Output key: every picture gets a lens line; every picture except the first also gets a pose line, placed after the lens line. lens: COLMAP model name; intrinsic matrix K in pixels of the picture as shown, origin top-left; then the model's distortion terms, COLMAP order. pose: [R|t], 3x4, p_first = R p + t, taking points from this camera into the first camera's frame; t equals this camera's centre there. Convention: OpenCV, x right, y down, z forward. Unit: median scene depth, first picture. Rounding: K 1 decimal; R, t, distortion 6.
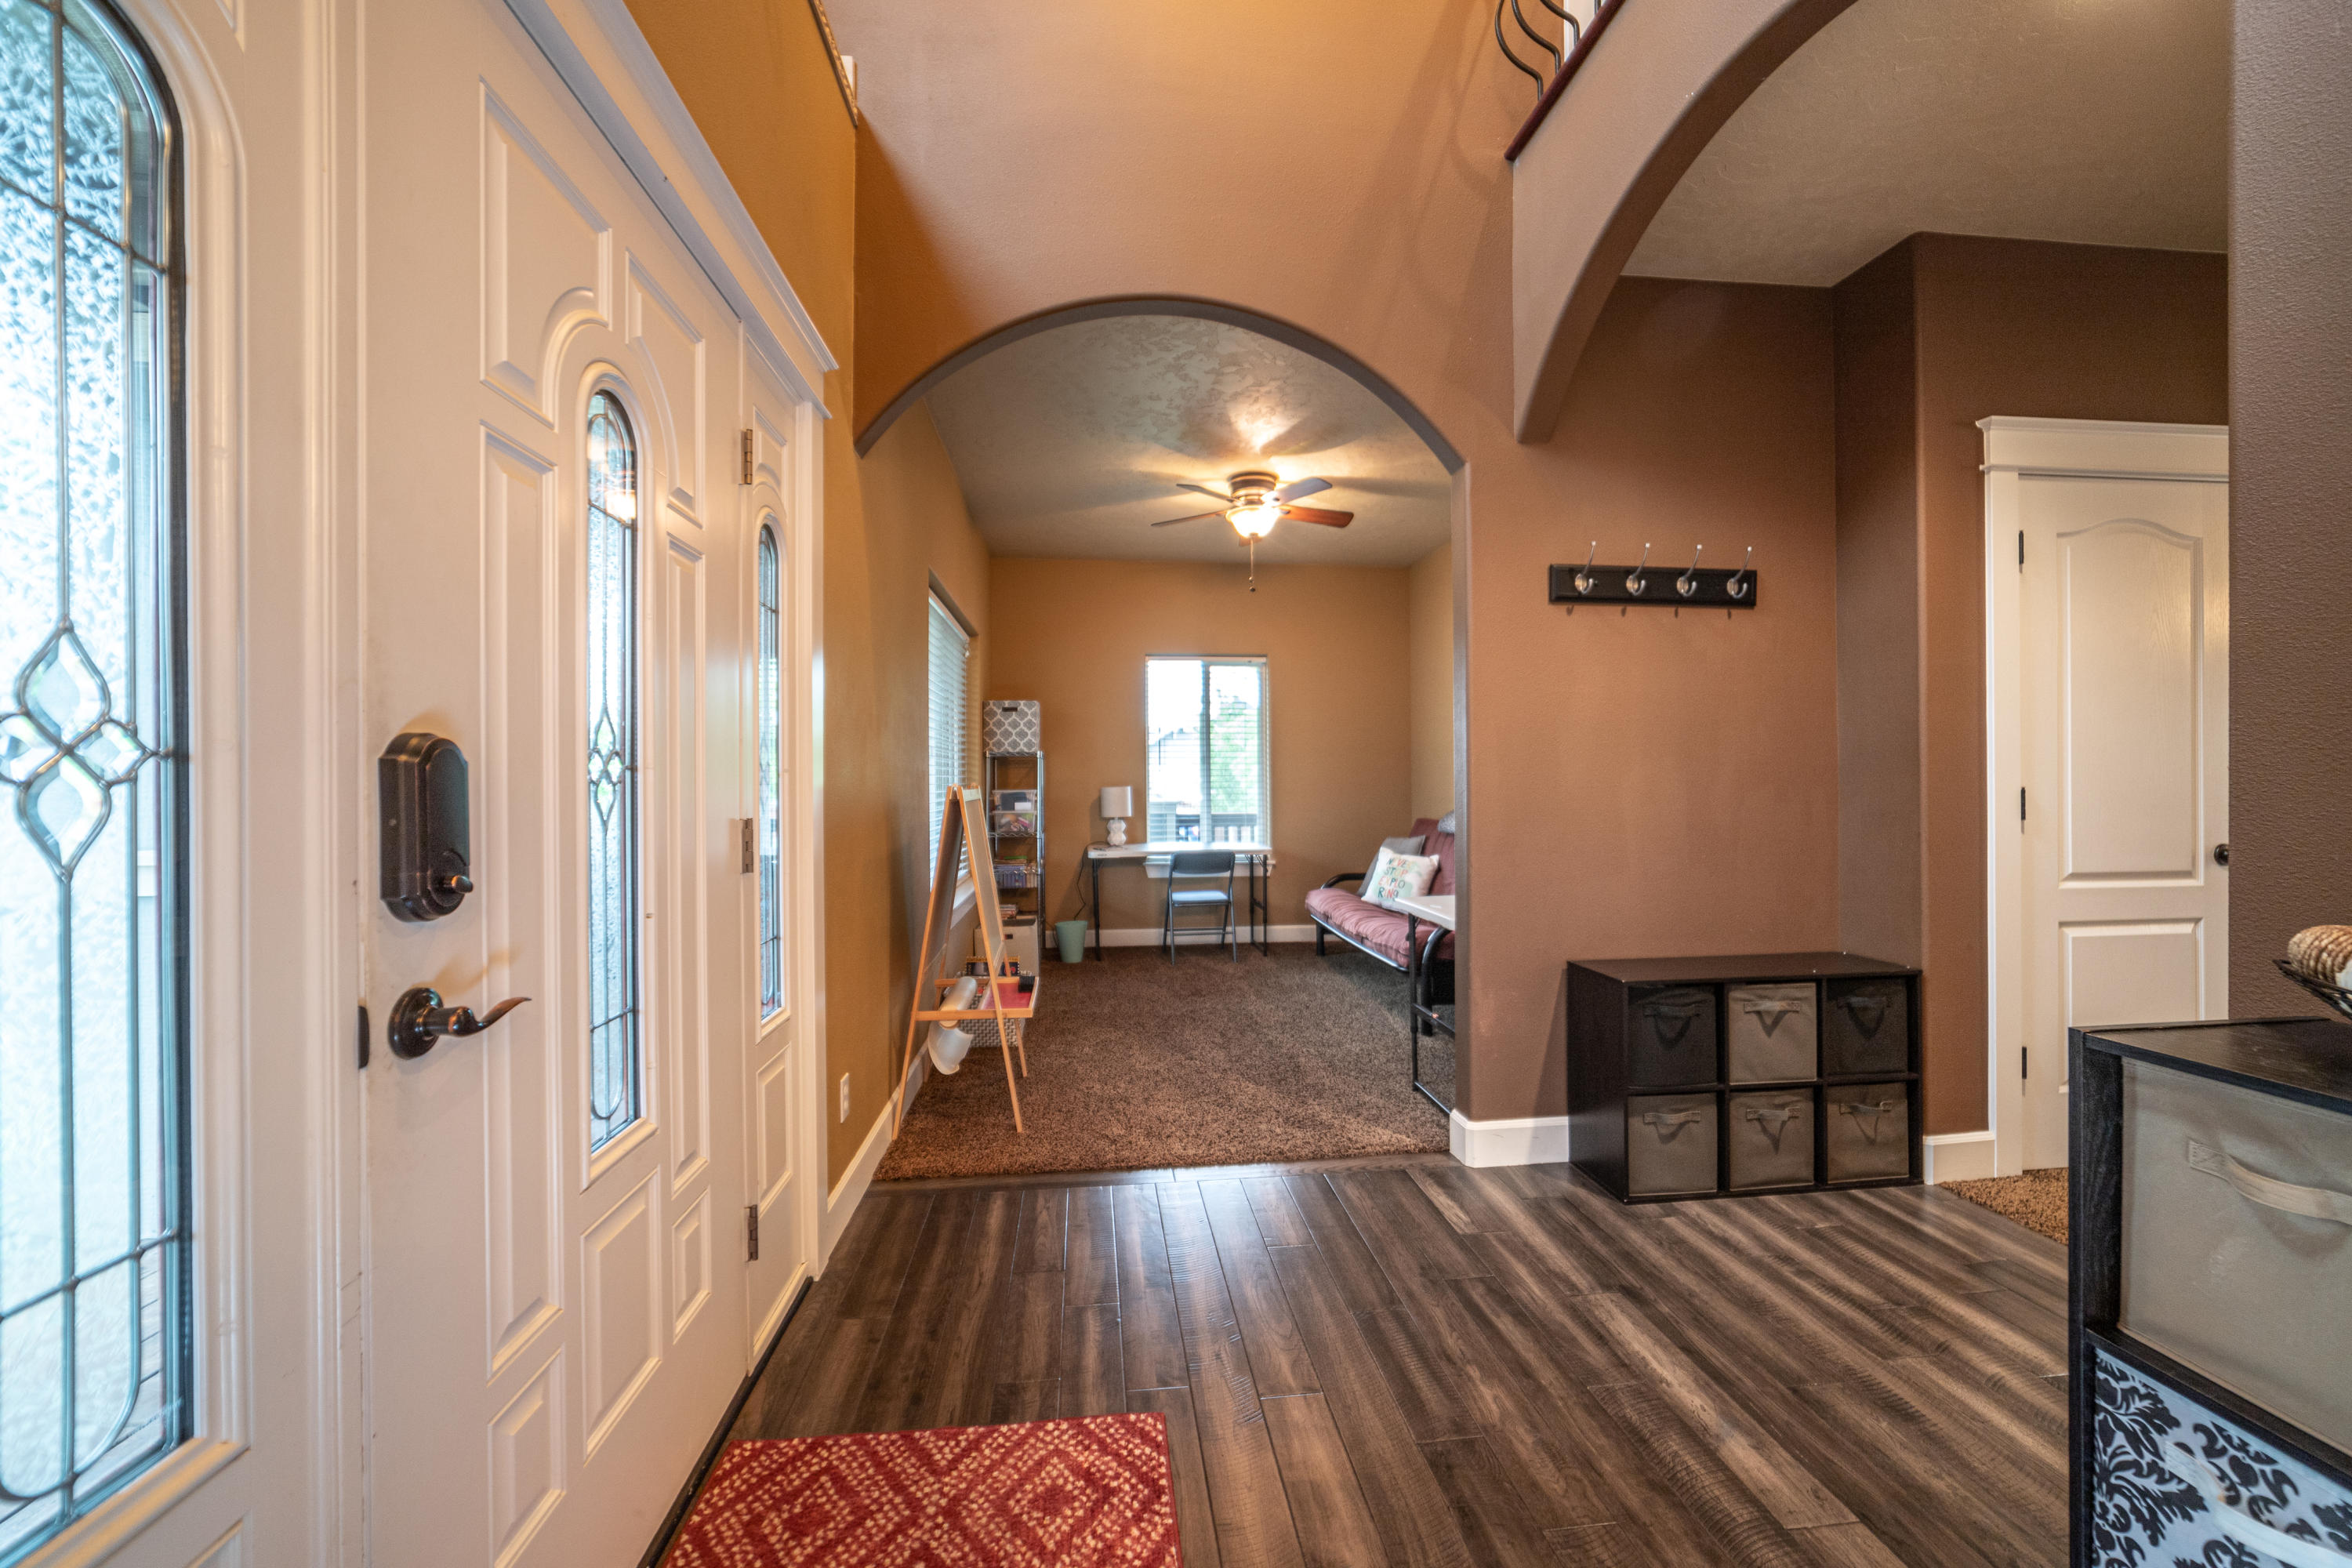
lens RADIAL K [[905.3, 0, 1182.6], [0, 905.3, 788.8], [0, 0, 1]] dist [-0.007597, 0.002546]
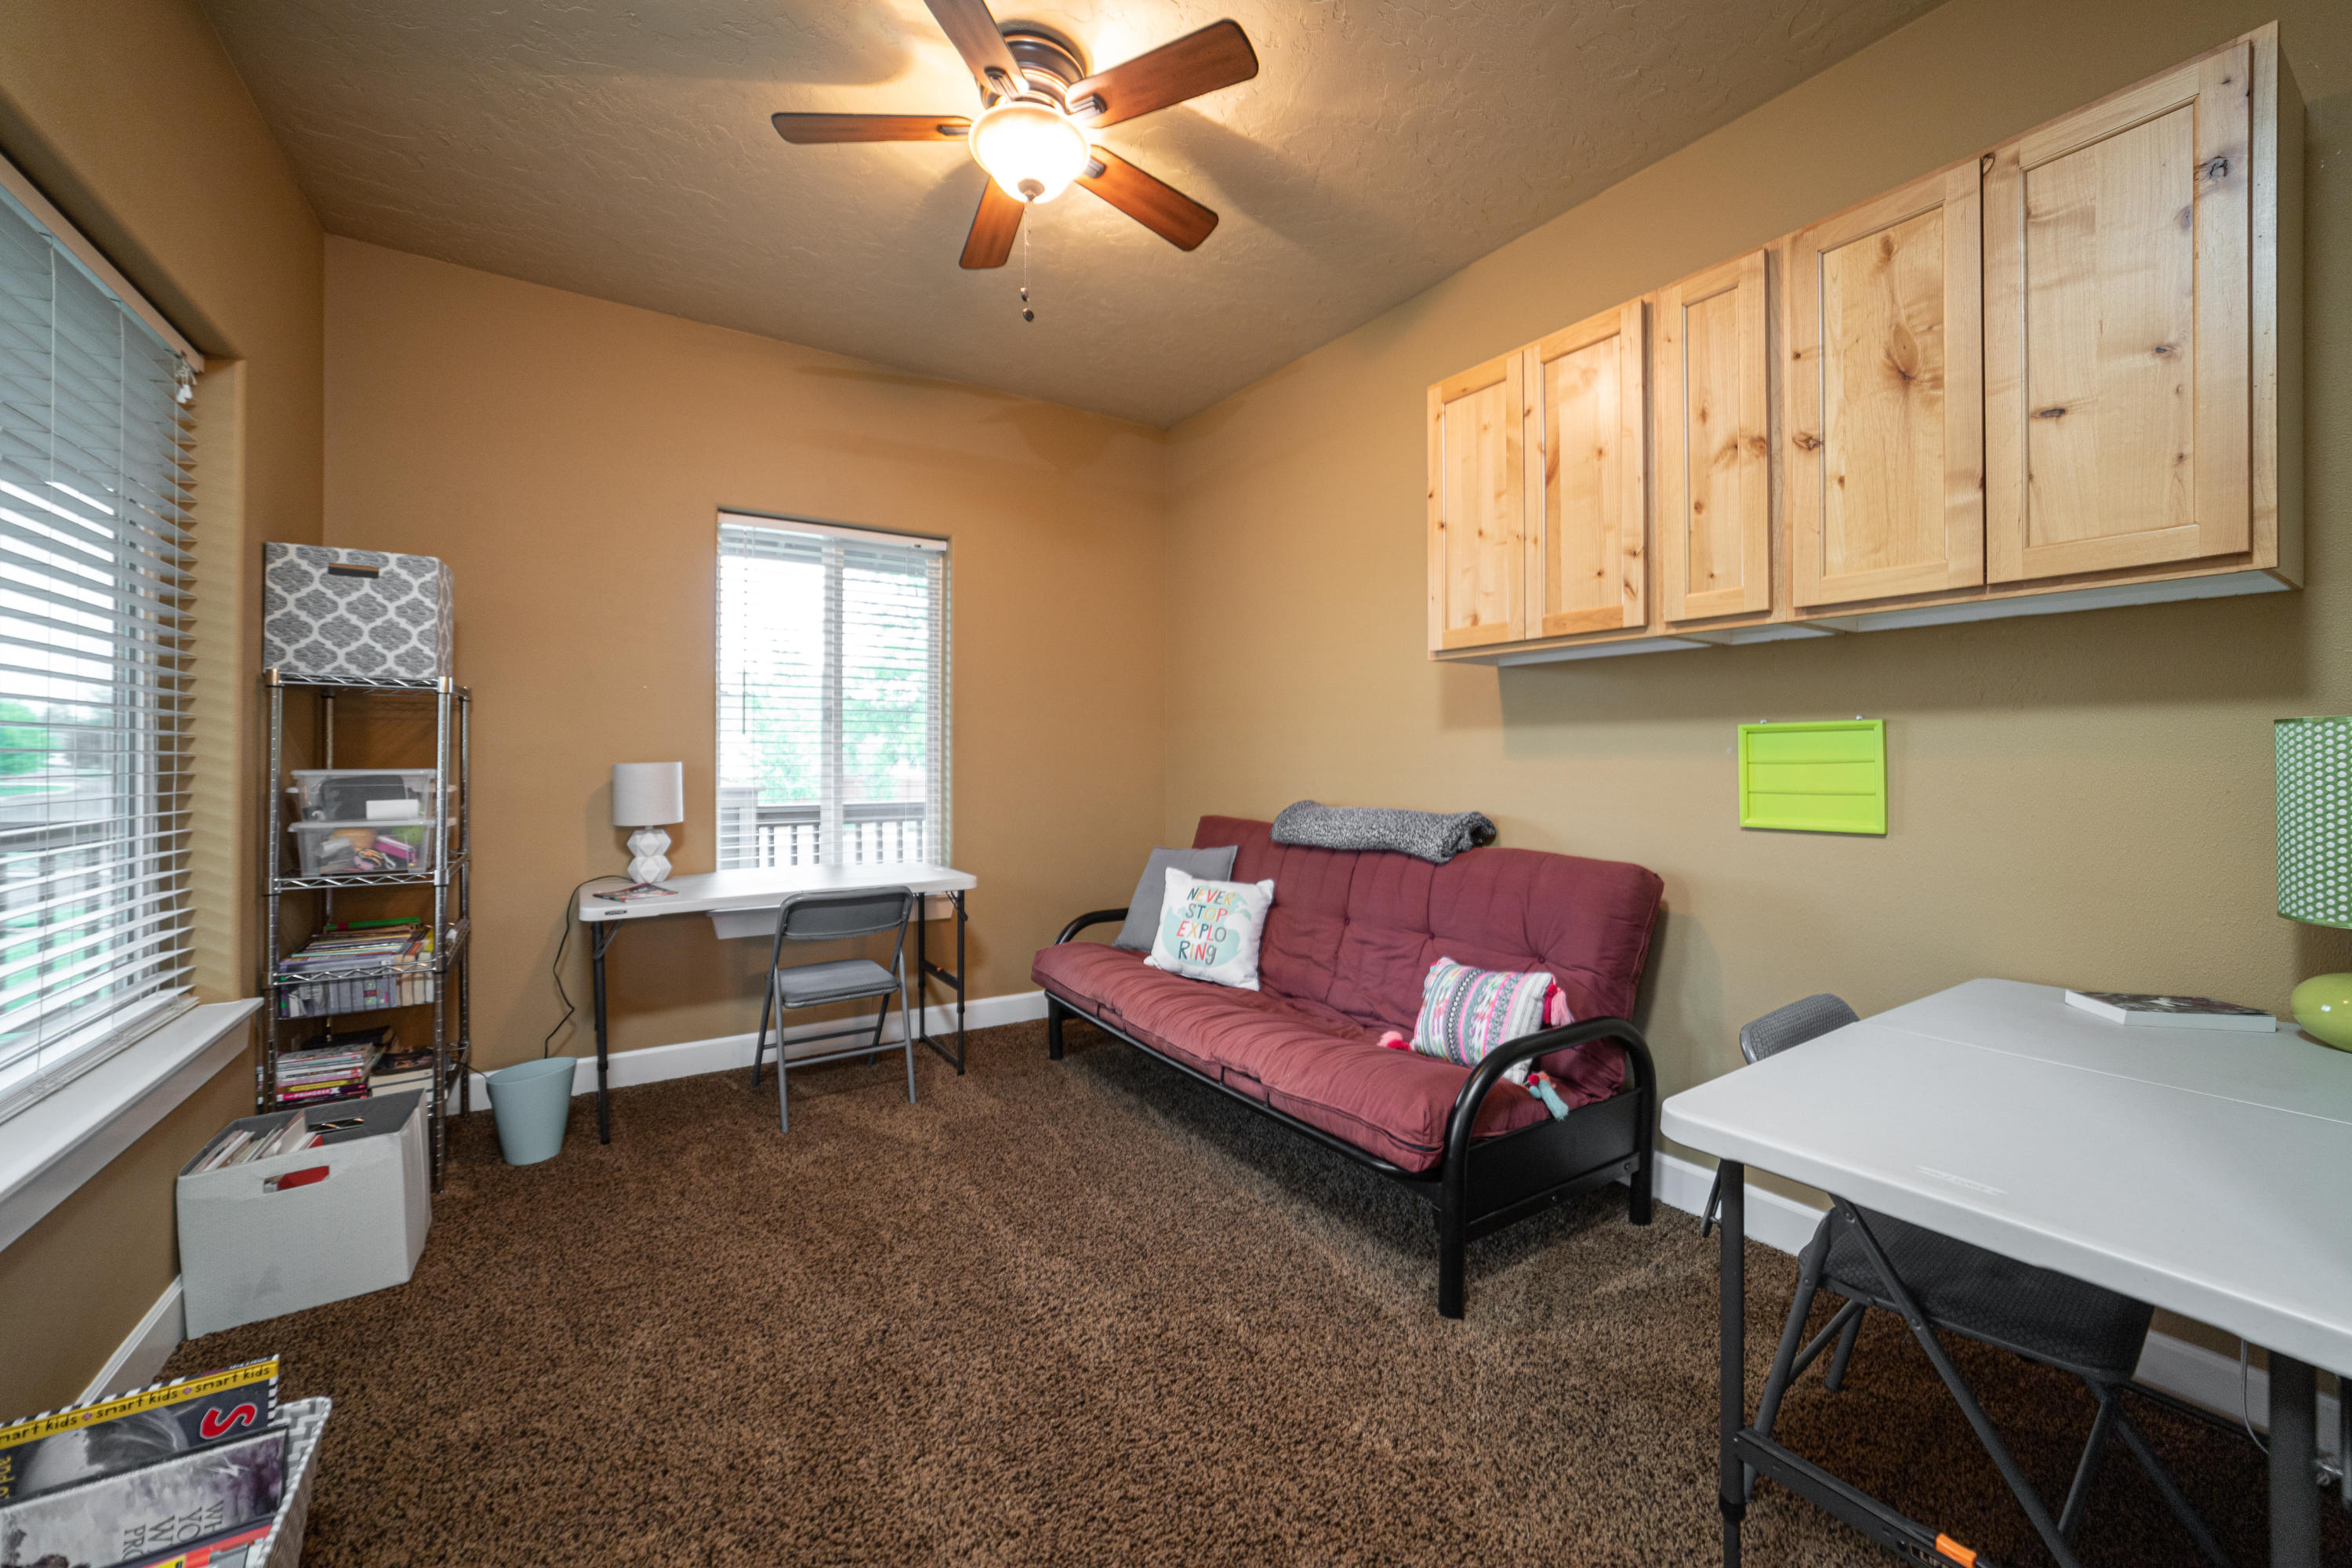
lens RADIAL K [[905.3, 0, 1168.5], [0, 905.3, 764.2], [0, 0, 1]] dist [-0.007597, 0.002546]
pose [[0.896686, 0.004464, 0.442645, -0.040708], [-0.004337, 0.999990, -0.001300, -0.002180], [-0.442646, -0.000754, 0.896696, 0.473865]]
